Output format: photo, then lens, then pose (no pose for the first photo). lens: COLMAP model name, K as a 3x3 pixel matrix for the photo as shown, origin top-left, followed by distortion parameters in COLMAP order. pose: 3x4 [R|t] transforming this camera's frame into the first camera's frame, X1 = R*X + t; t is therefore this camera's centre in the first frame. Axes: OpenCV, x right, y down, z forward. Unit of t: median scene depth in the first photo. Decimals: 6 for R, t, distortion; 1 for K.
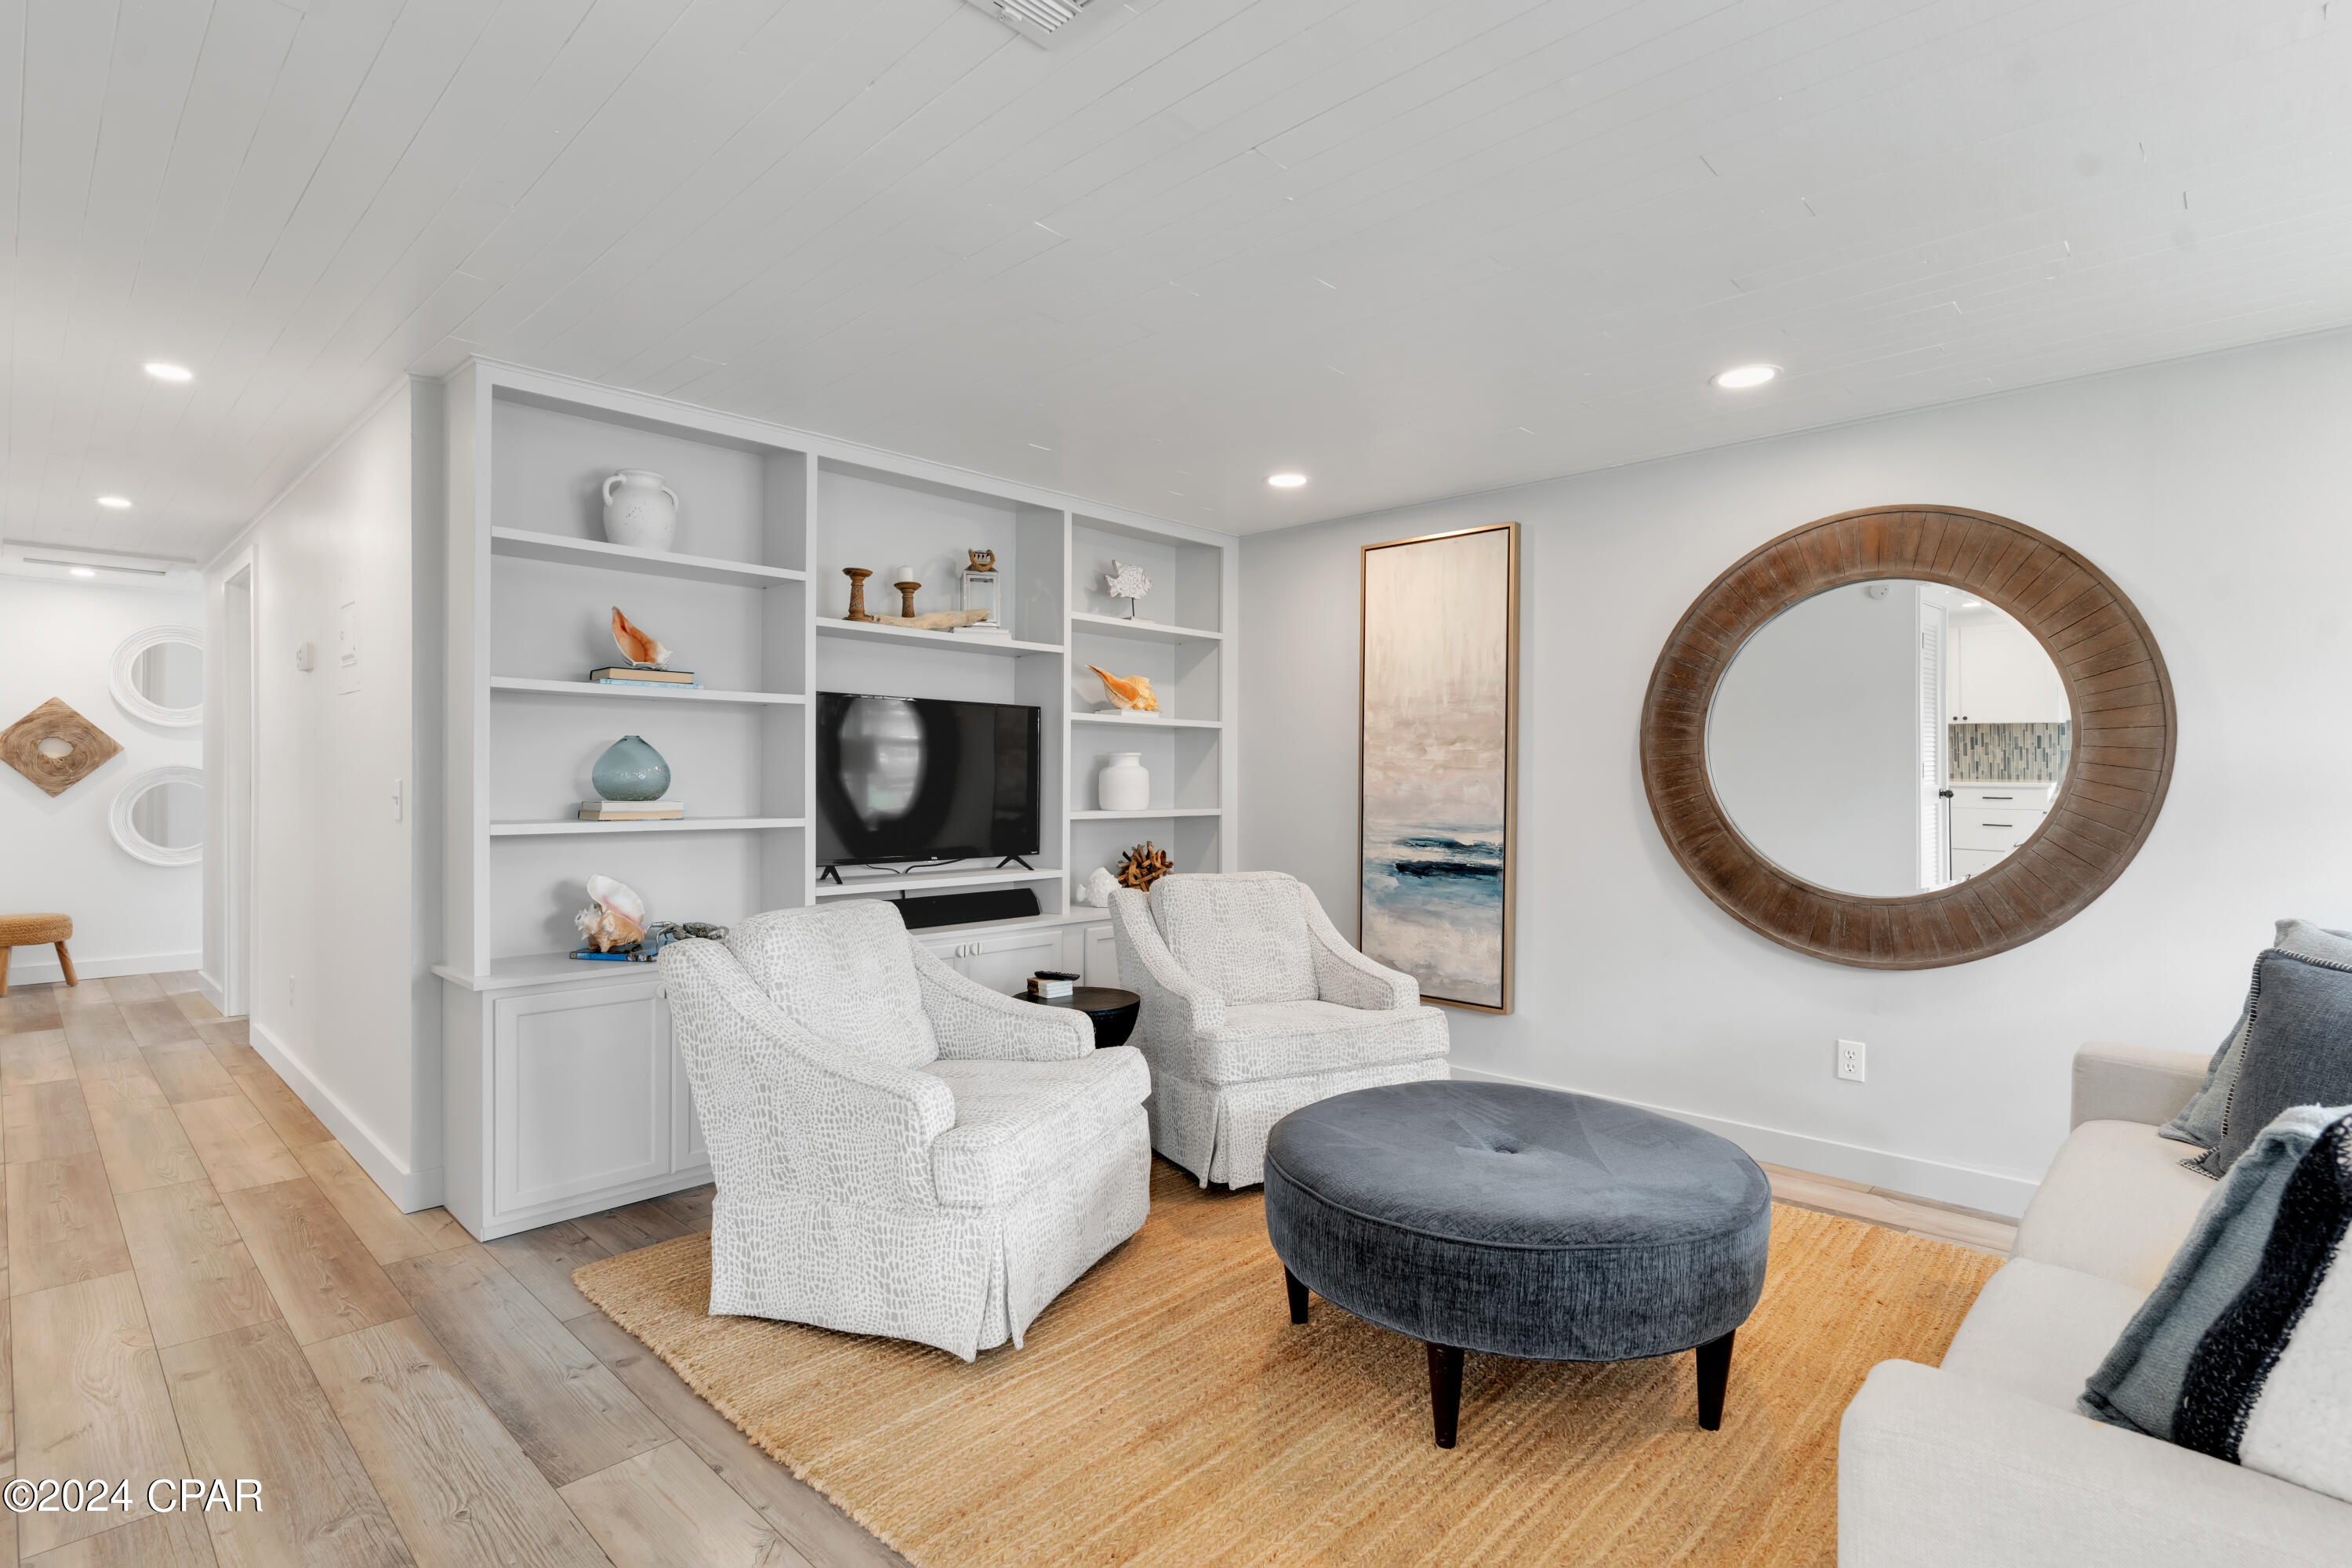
lens RADIAL K [[1126.8, 0, 1176.0], [0, 1126.8, 784.0], [0, 0, 1]] dist [0.003455, 0.001315]
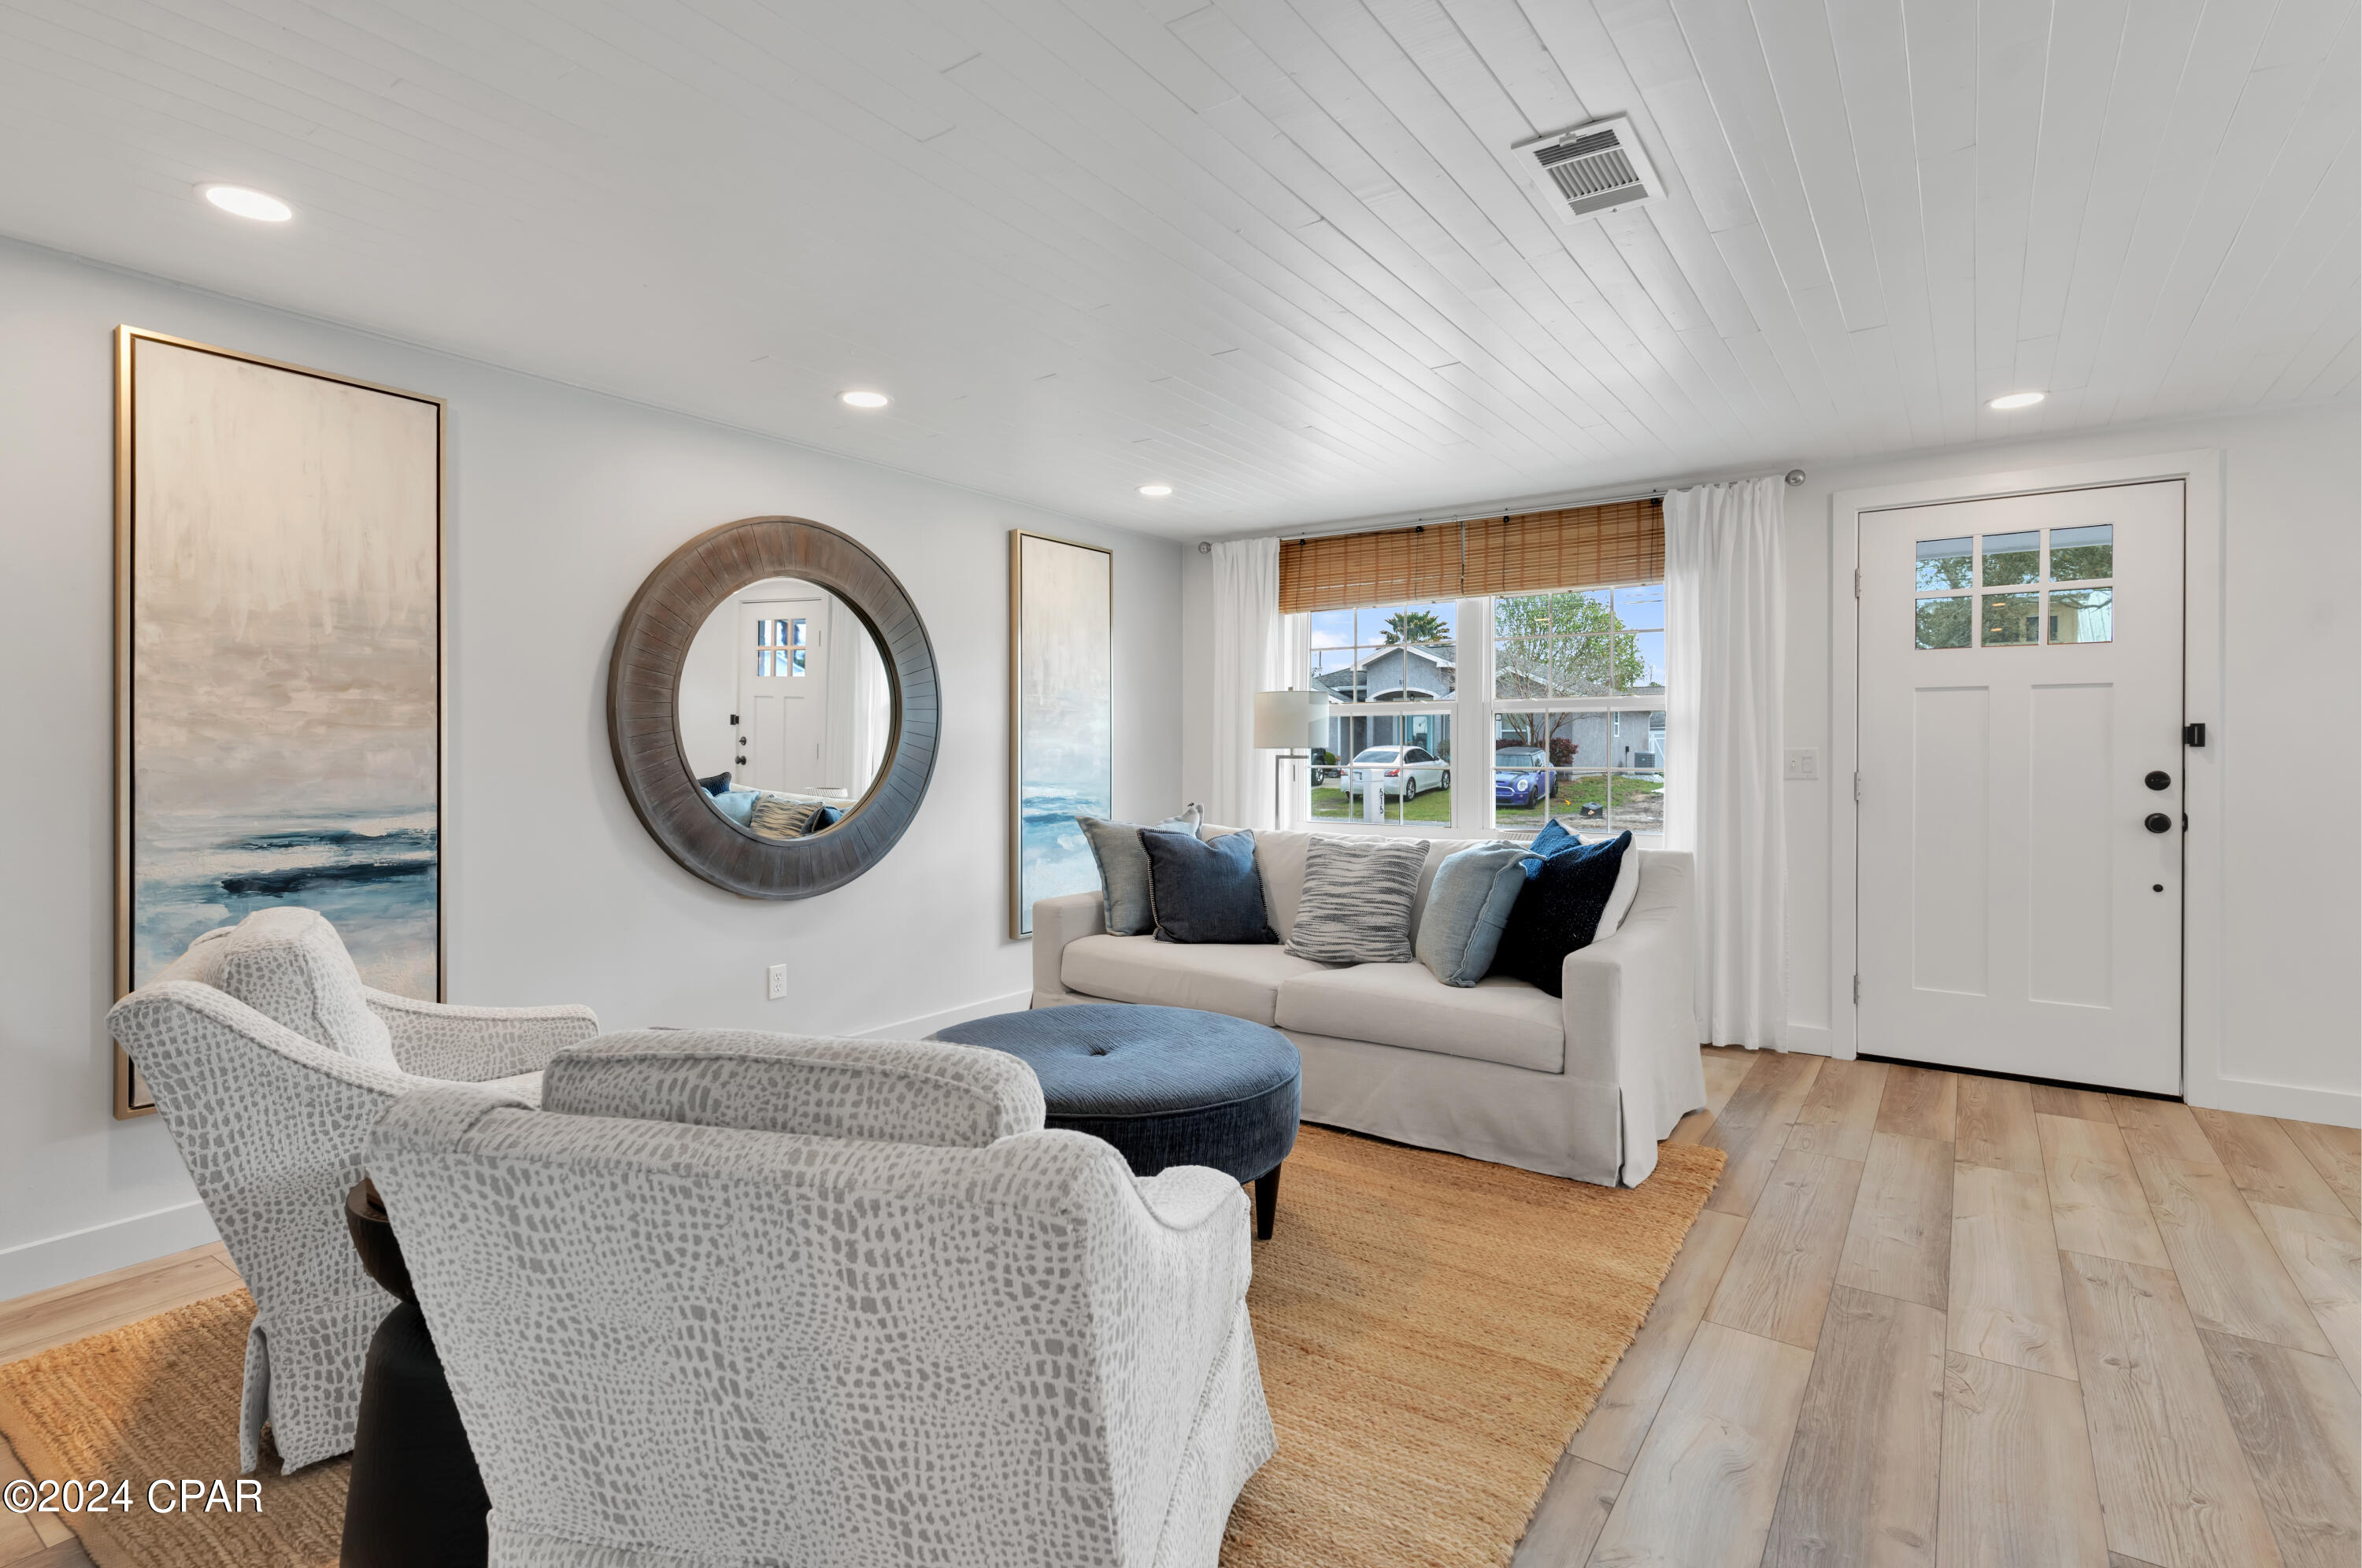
lens RADIAL K [[1144.6, 0, 1166.7], [0, 1144.6, 752.7], [0, 0, 1]] dist [0.001632, -0.000298]
pose [[-0.141801, -0.007759, 0.989865, -0.607115], [0.002643, 0.999963, 0.008216, -0.002483], [-0.989892, 0.003781, -0.141776, 0.729564]]
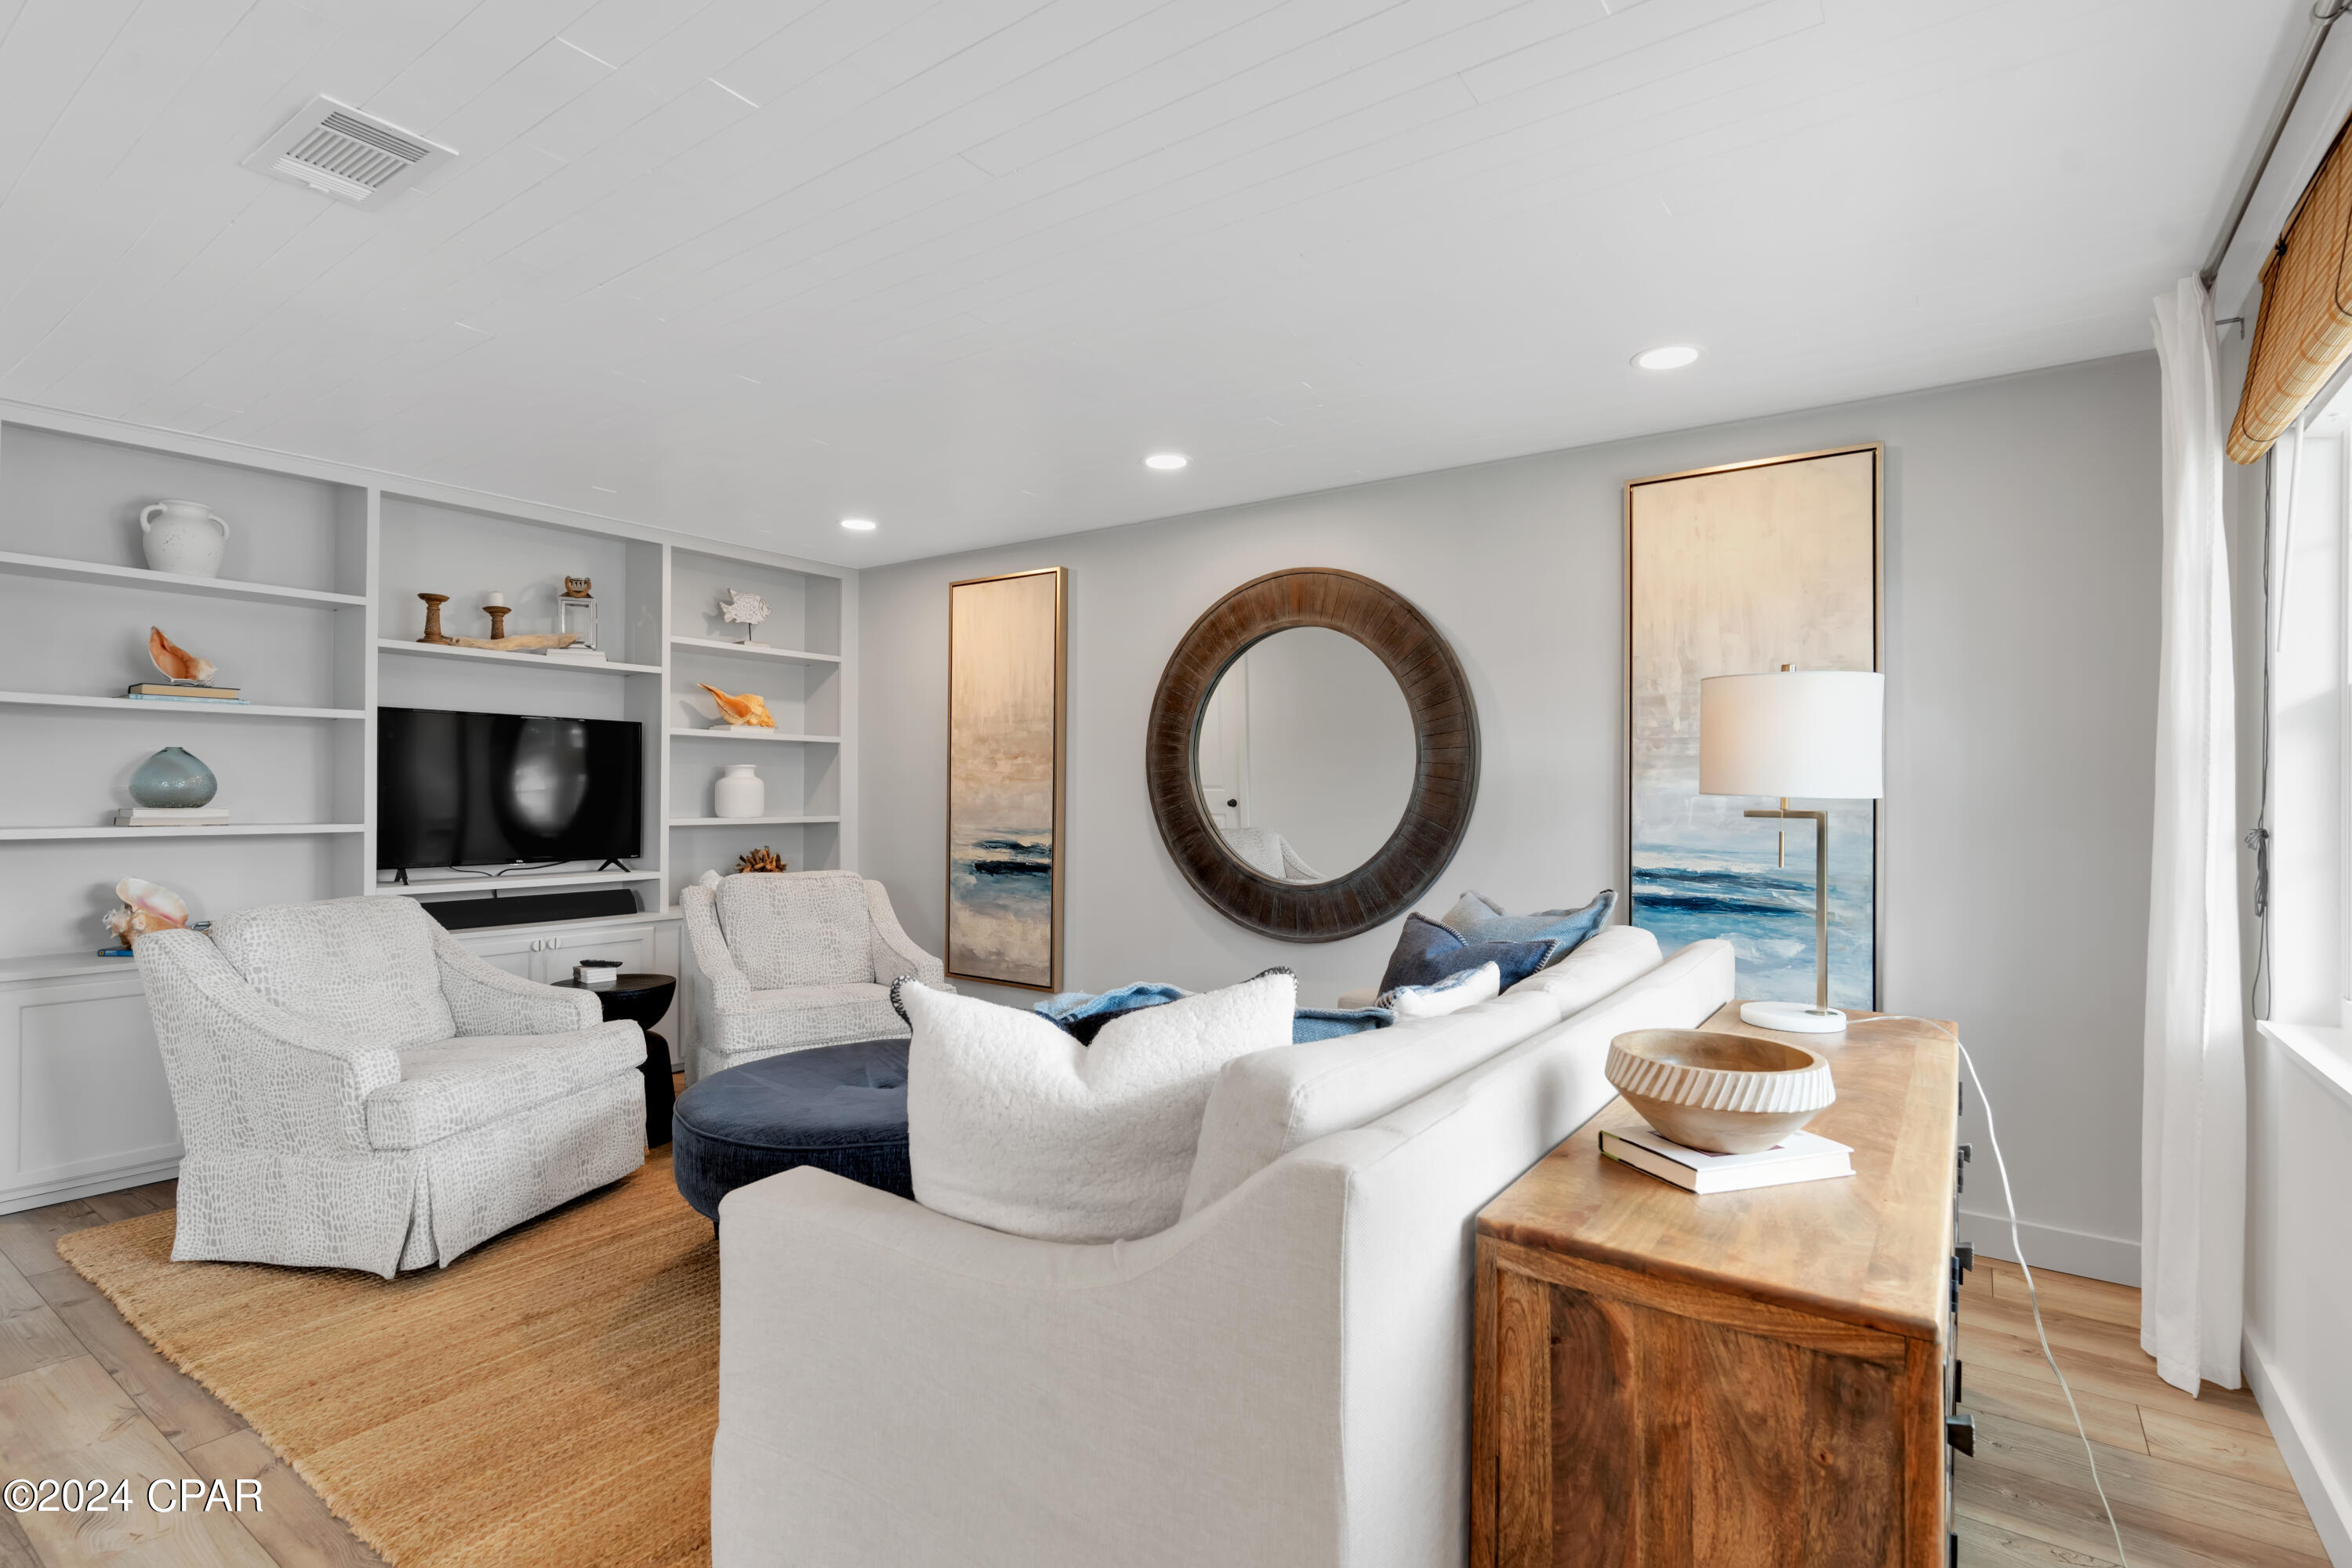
lens RADIAL K [[1114.8, 0, 1160.8], [0, 1114.8, 786.2], [0, 0, 1]] dist [0.002552, 0.000393]
pose [[0.989930, 0.000955, 0.141557, 0.276747], [0.000349, 0.999958, -0.009183, 0.004082], [-0.141560, 0.009140, 0.989888, -0.170303]]
